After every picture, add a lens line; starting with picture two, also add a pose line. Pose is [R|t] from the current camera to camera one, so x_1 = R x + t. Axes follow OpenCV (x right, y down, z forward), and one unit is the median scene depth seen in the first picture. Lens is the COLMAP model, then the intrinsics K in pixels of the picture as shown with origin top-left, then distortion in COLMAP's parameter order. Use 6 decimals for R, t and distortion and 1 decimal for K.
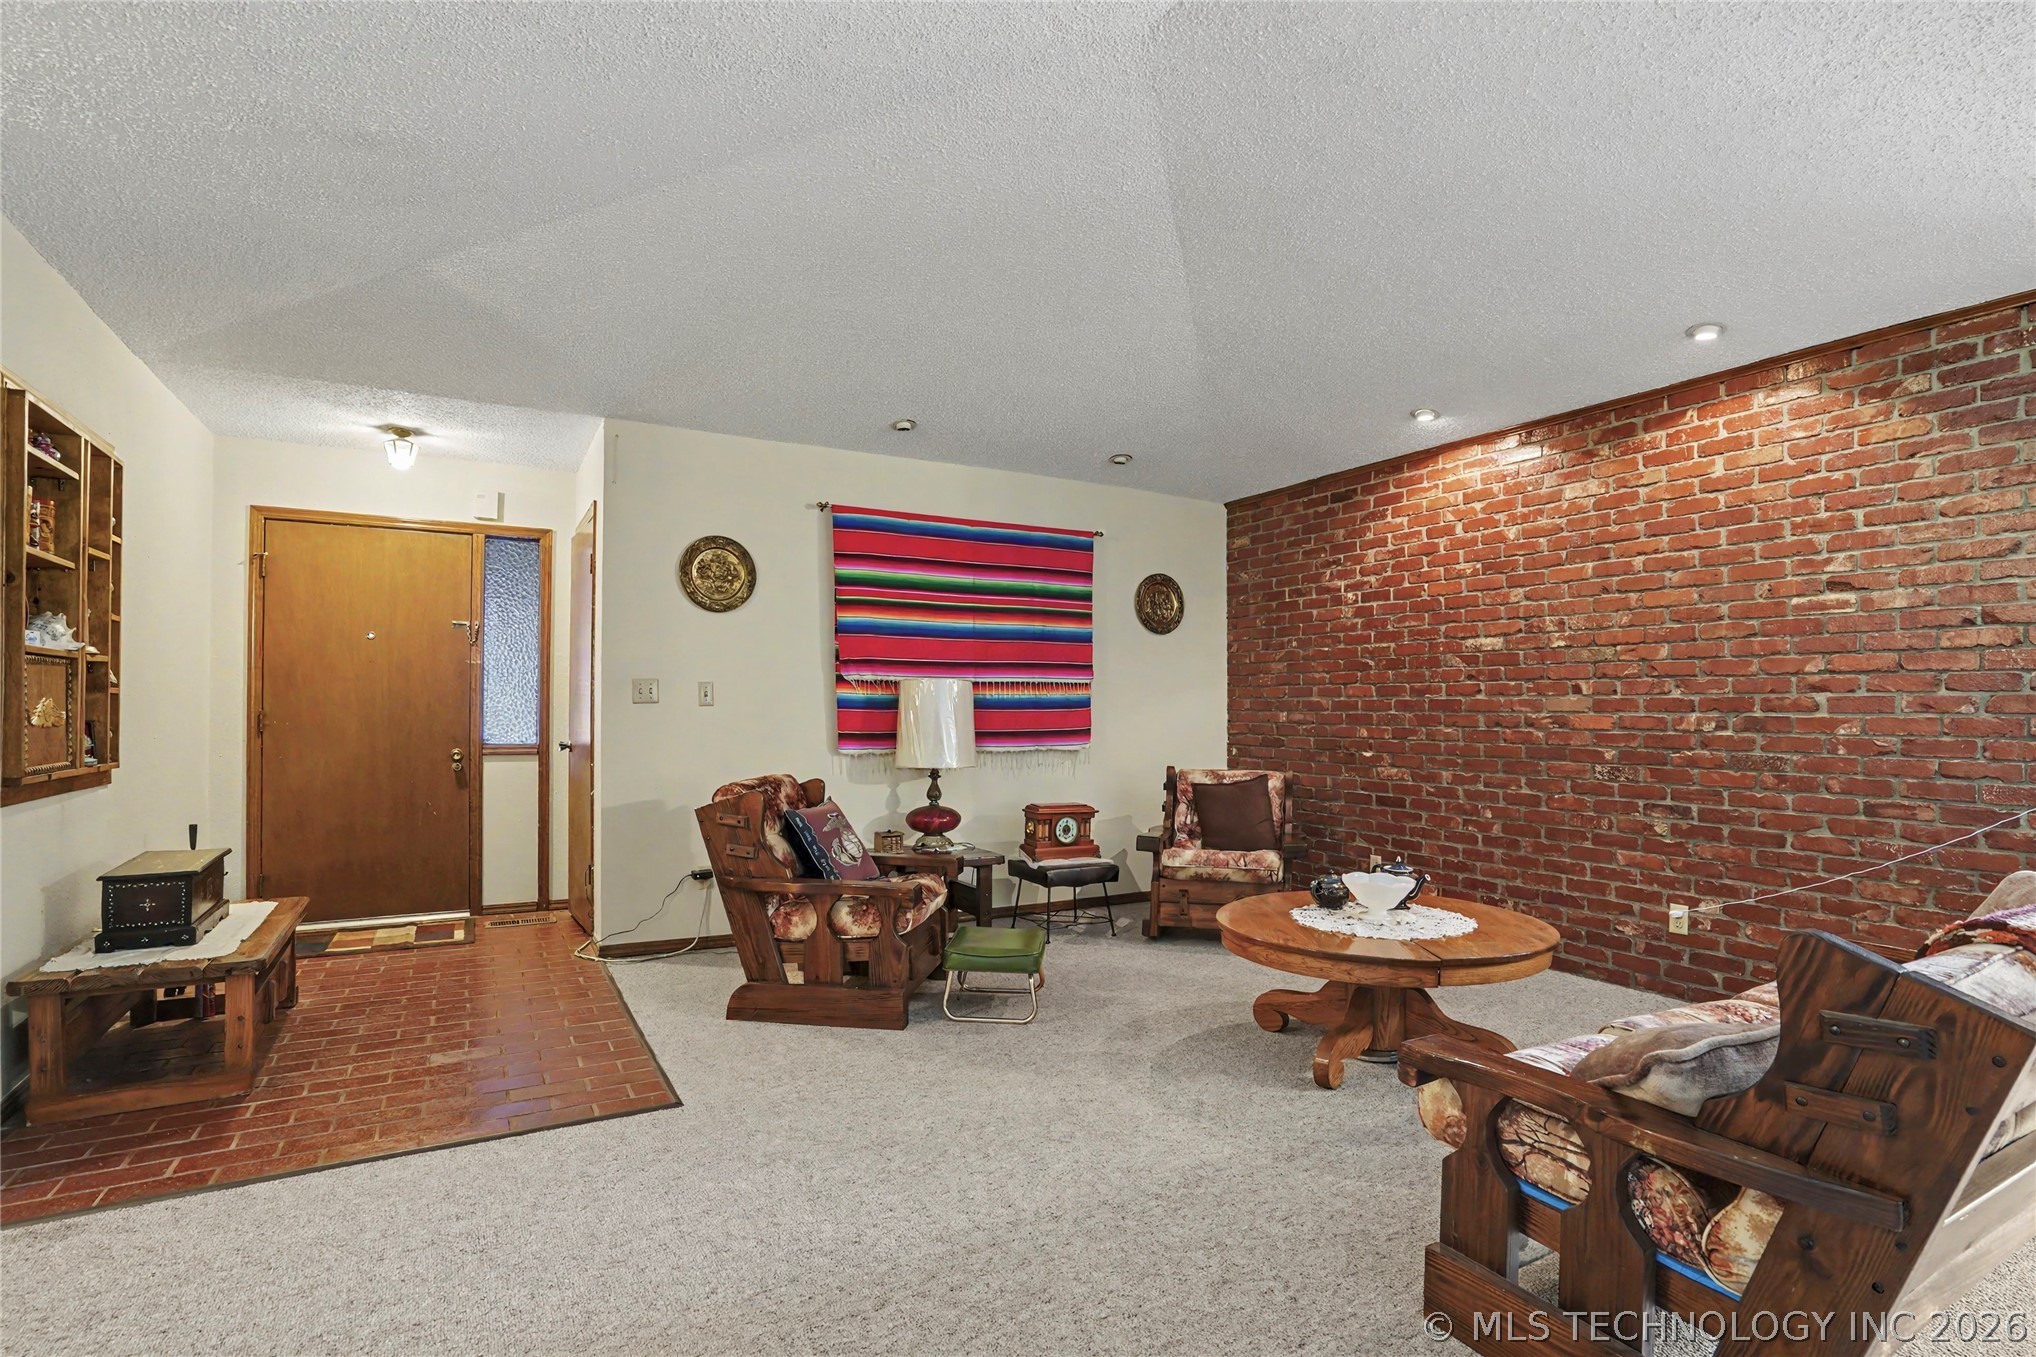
lens RADIAL K [[969.9, 0, 1018.0], [0, 969.9, 694.3], [0, 0, 1]] dist [-0.060959, 0.020505]
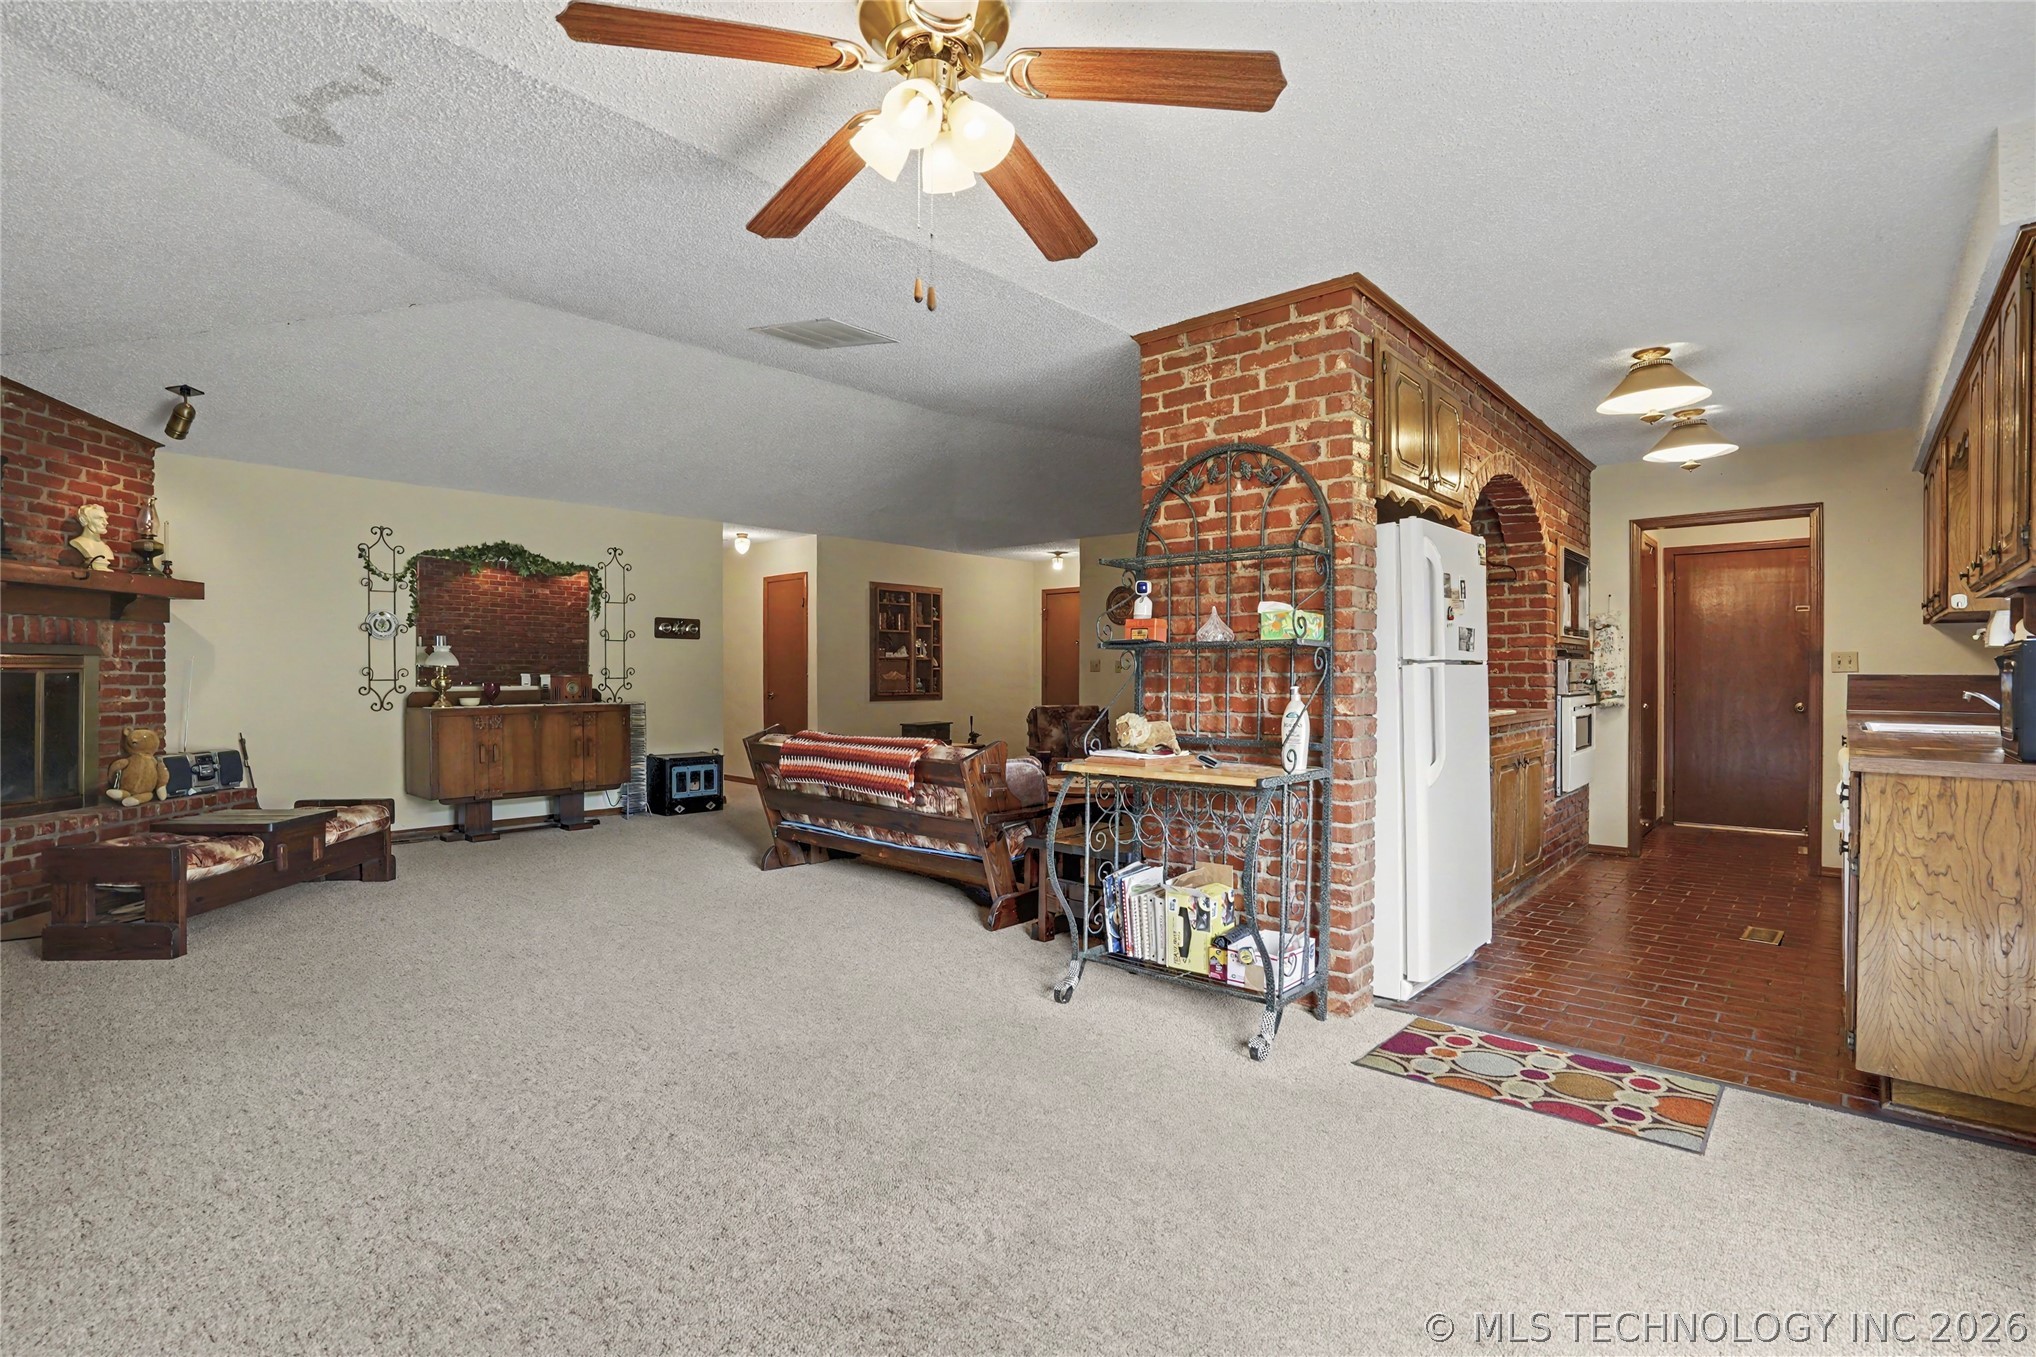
lens RADIAL K [[969.9, 0, 1018.0], [0, 969.9, 694.3], [0, 0, 1]] dist [-0.060959, 0.020505]
pose [[0.311794, 0.015998, -0.950015, 1.415872], [0.013224, 0.999688, 0.021174, 0.010587], [0.950058, -0.019166, 0.311485, 0.171764]]
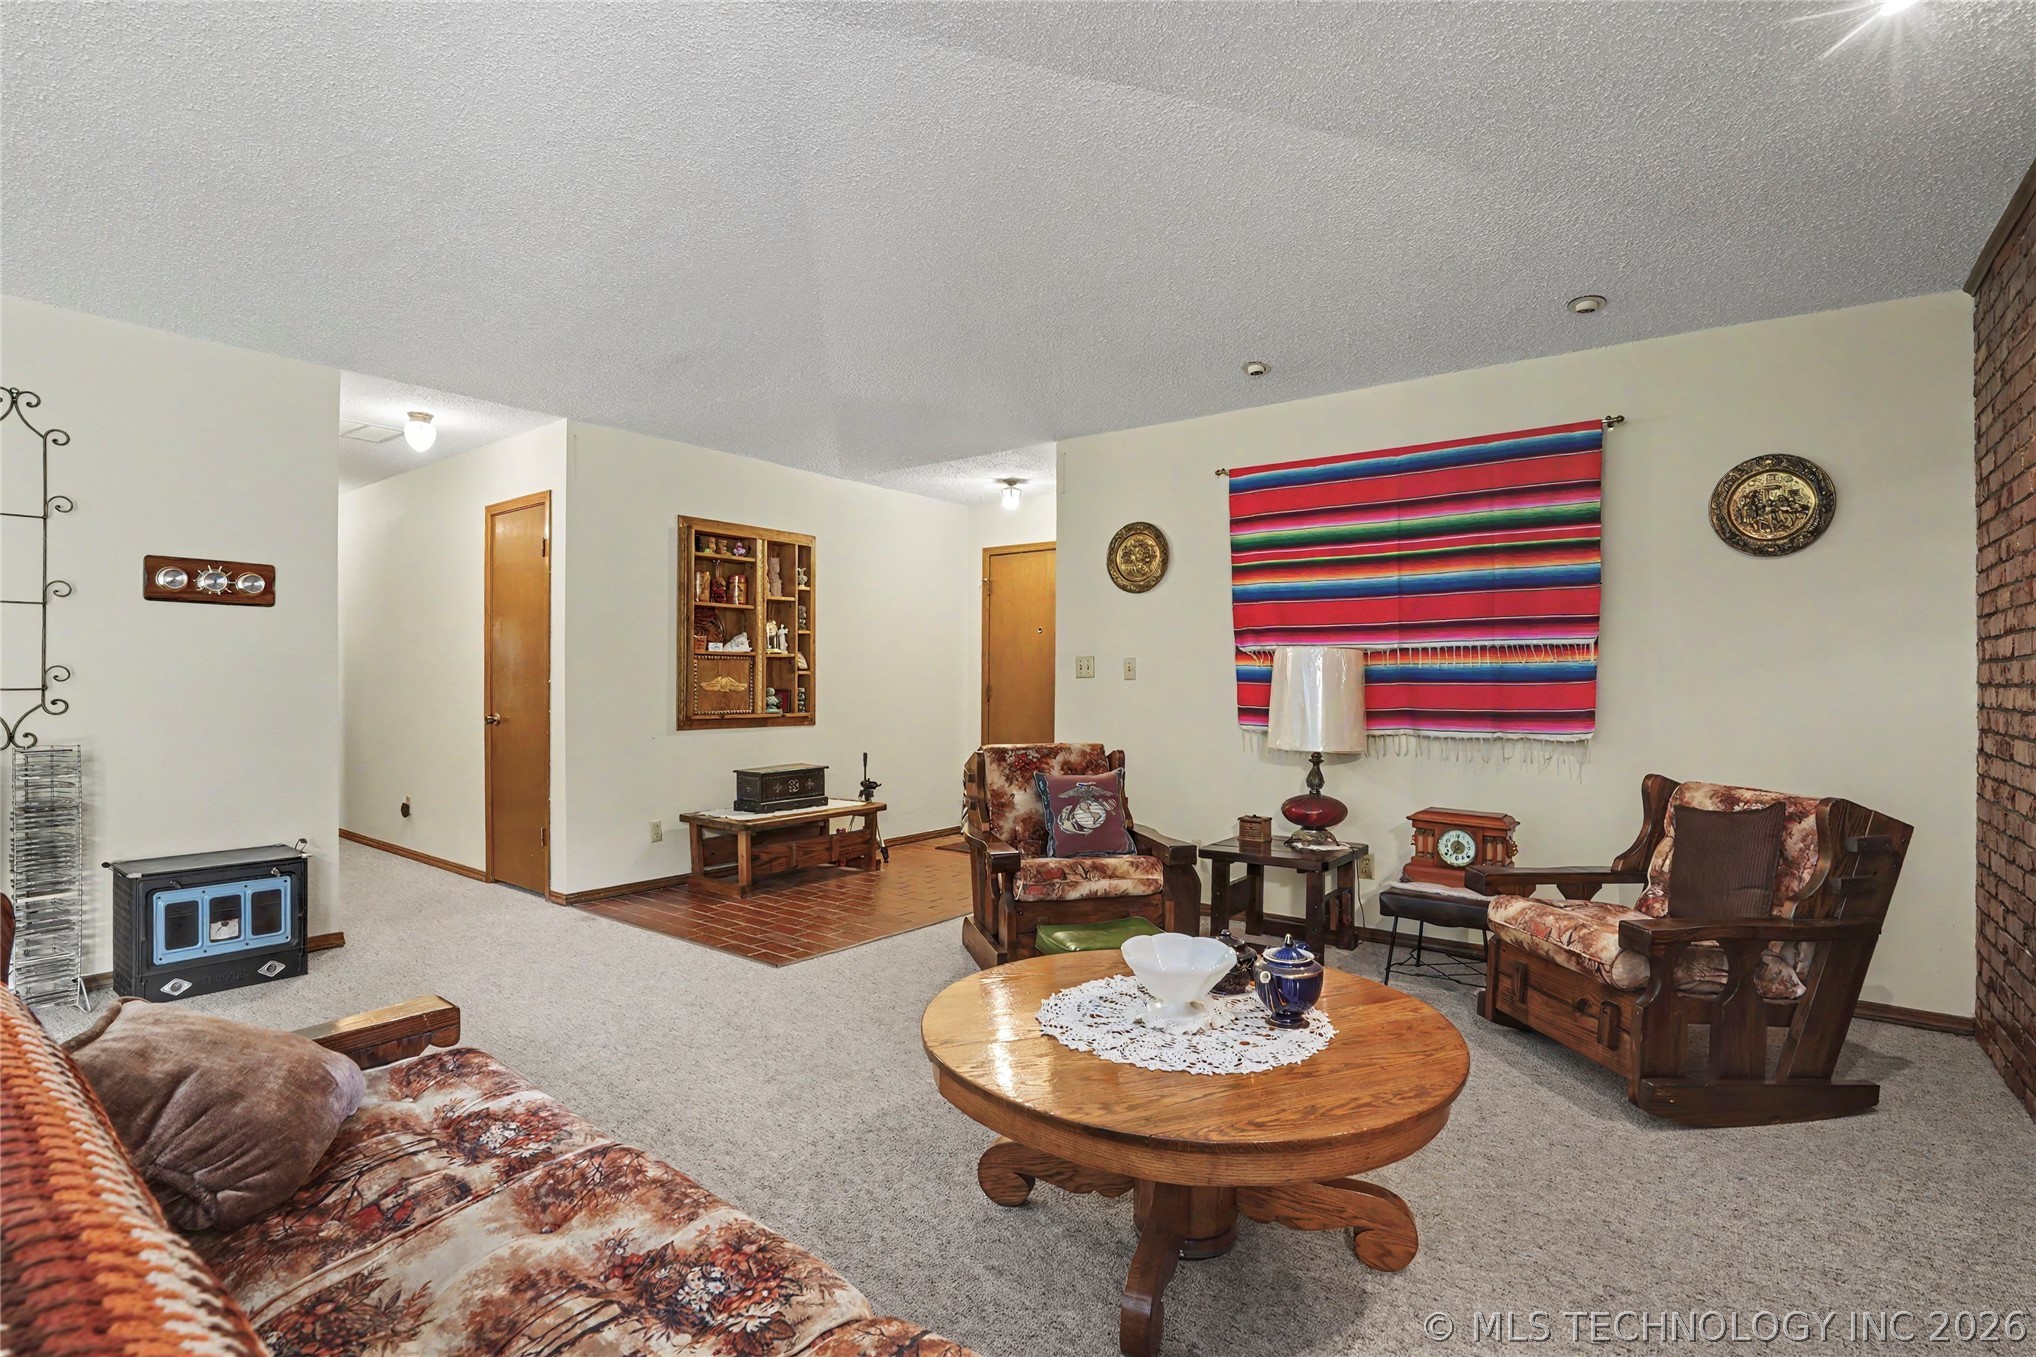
lens RADIAL K [[972.0, 0, 1022.7], [0, 972.0, 688.8], [0, 0, 1]] dist [-0.063668, 0.025974]
pose [[0.389955, 0.003820, -0.920826, 0.609487], [0.011170, 0.999898, 0.008878, 0.010335], [0.920766, -0.013747, 0.389873, 0.432865]]
